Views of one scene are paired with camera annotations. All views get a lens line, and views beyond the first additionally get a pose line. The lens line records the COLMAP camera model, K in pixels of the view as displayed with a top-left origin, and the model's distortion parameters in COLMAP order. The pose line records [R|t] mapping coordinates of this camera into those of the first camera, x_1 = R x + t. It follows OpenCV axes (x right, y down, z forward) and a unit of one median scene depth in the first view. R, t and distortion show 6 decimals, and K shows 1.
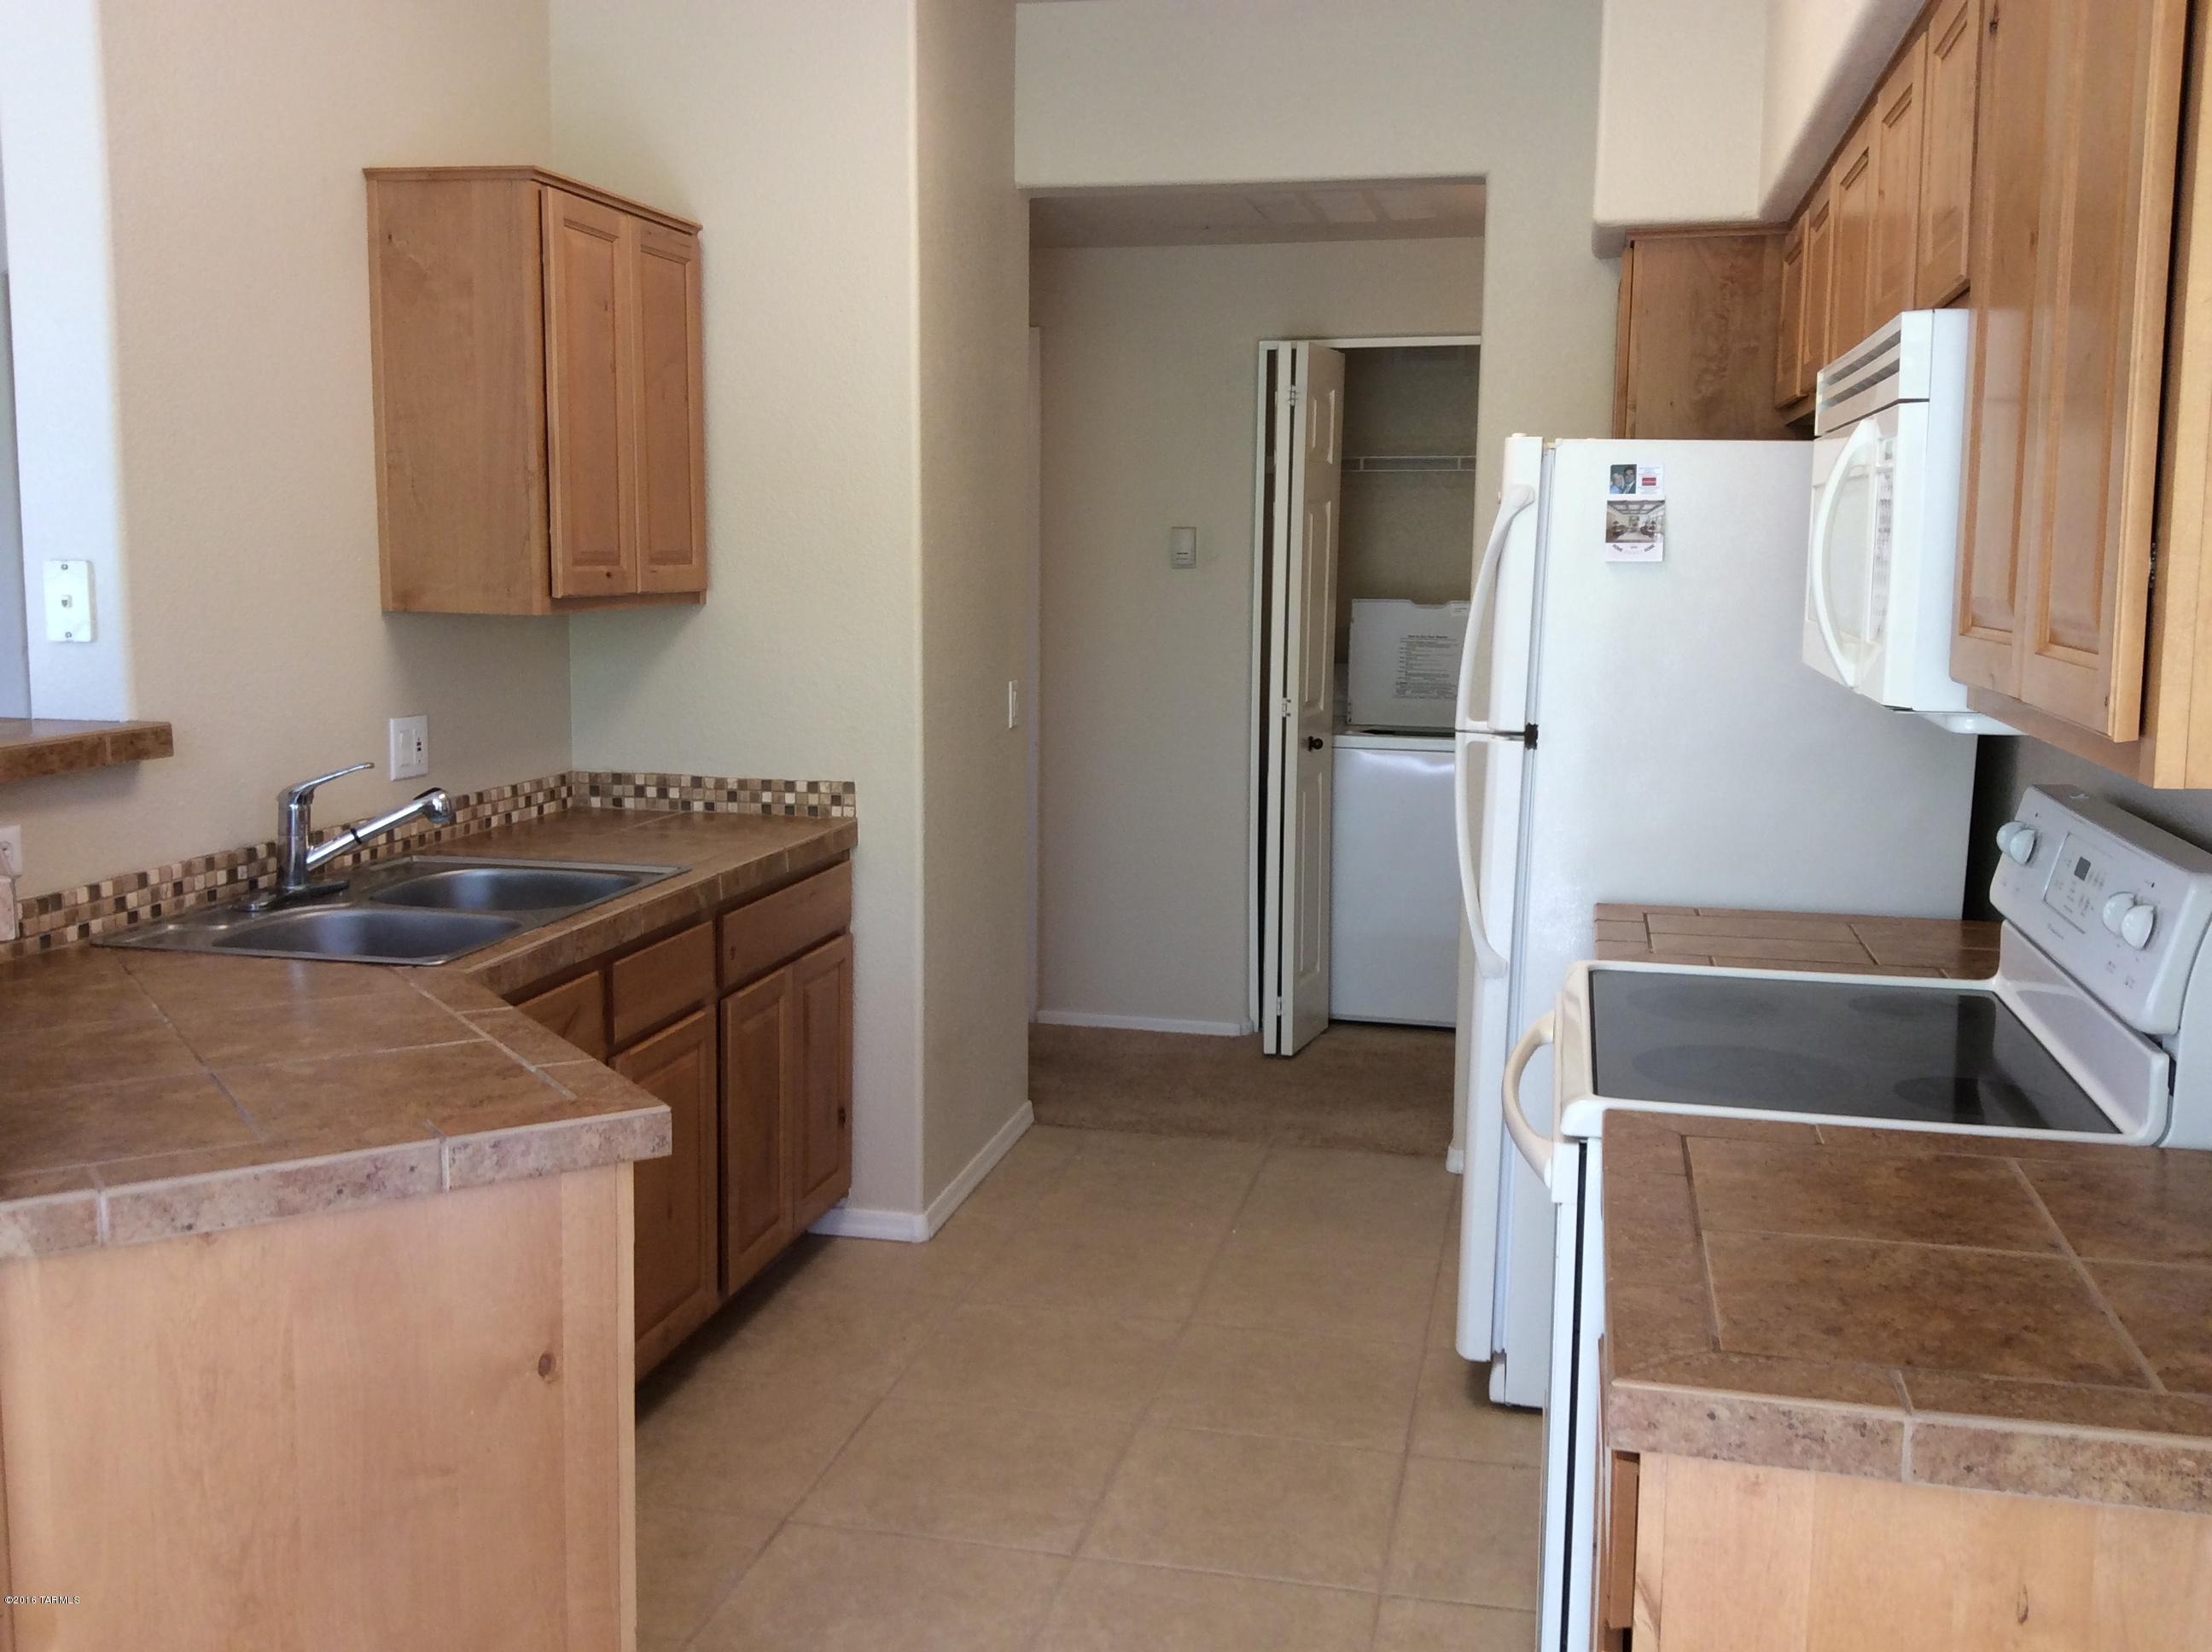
lens RADIAL K [[2062.6, 0, 1087.6], [0, 2062.6, 761.5], [0, 0, 1]] dist [0.033771, 0.000000]
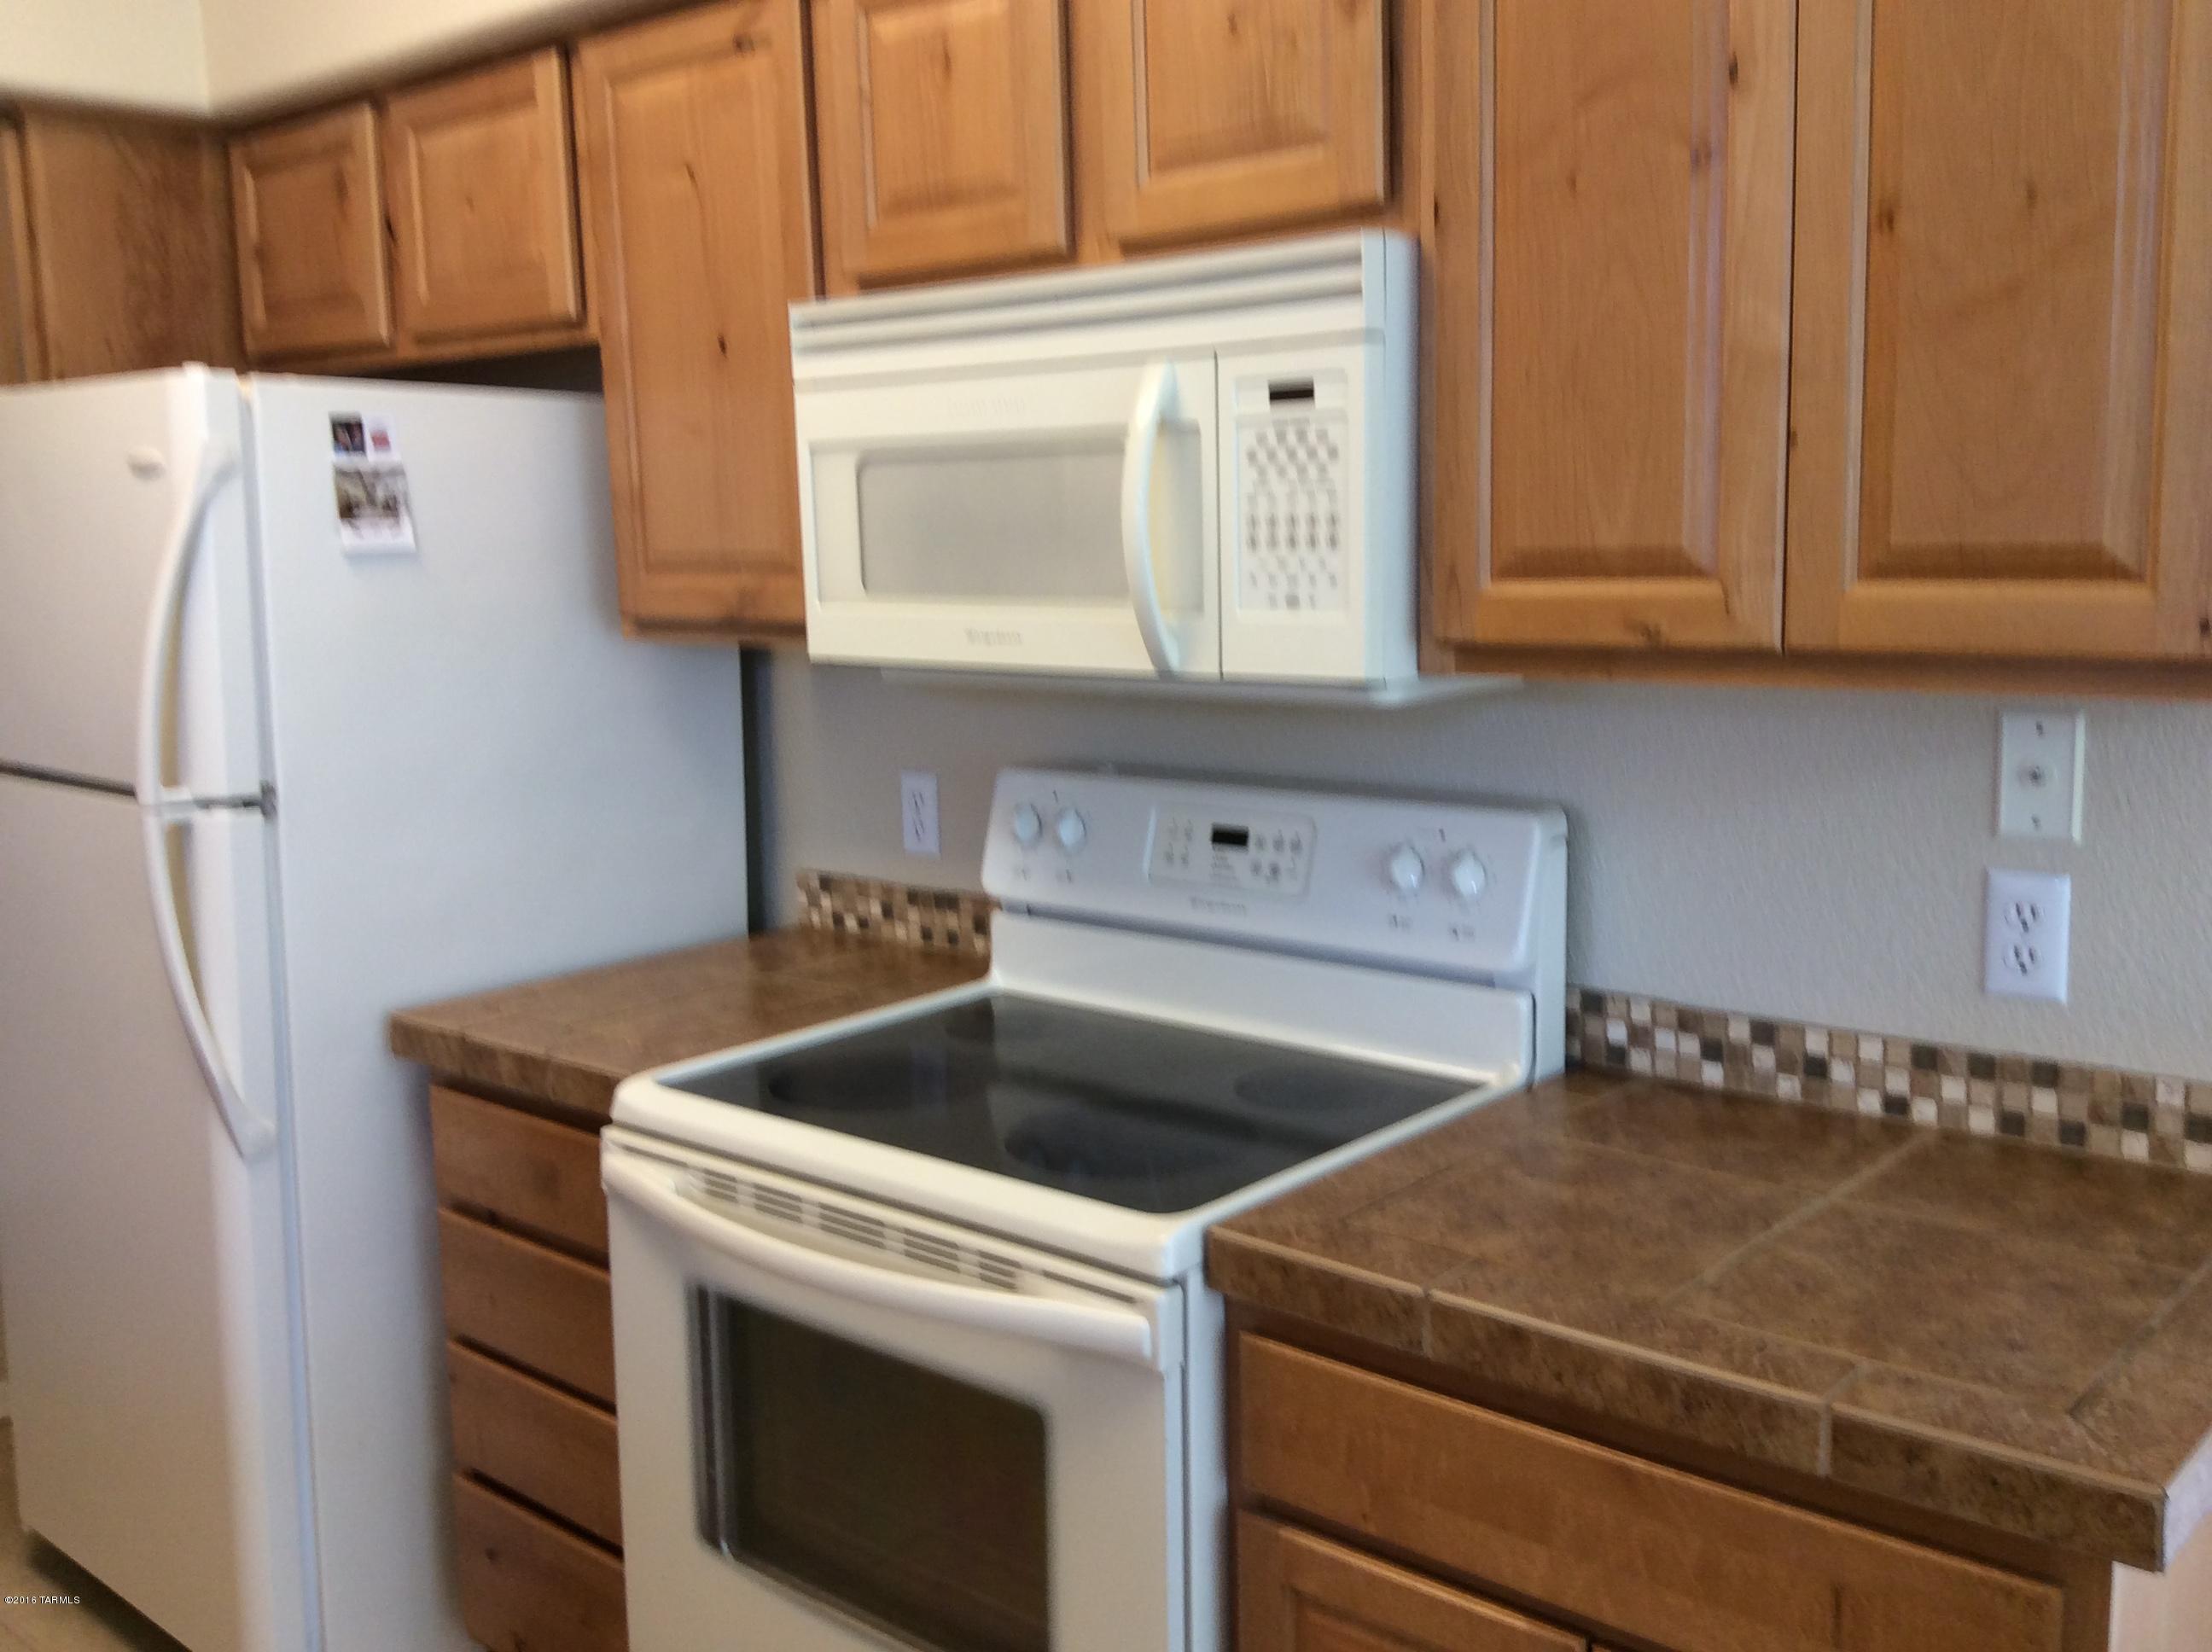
lens RADIAL K [[2062.6, 0, 1082.8], [0, 2062.6, 790.8], [0, 0, 1]] dist [0.033771, 0.000000]
pose [[0.482330, -0.130784, 0.866172, -0.269620], [0.121879, 0.989194, 0.081491, -0.040352], [-0.867470, 0.066263, 0.493058, 0.418636]]
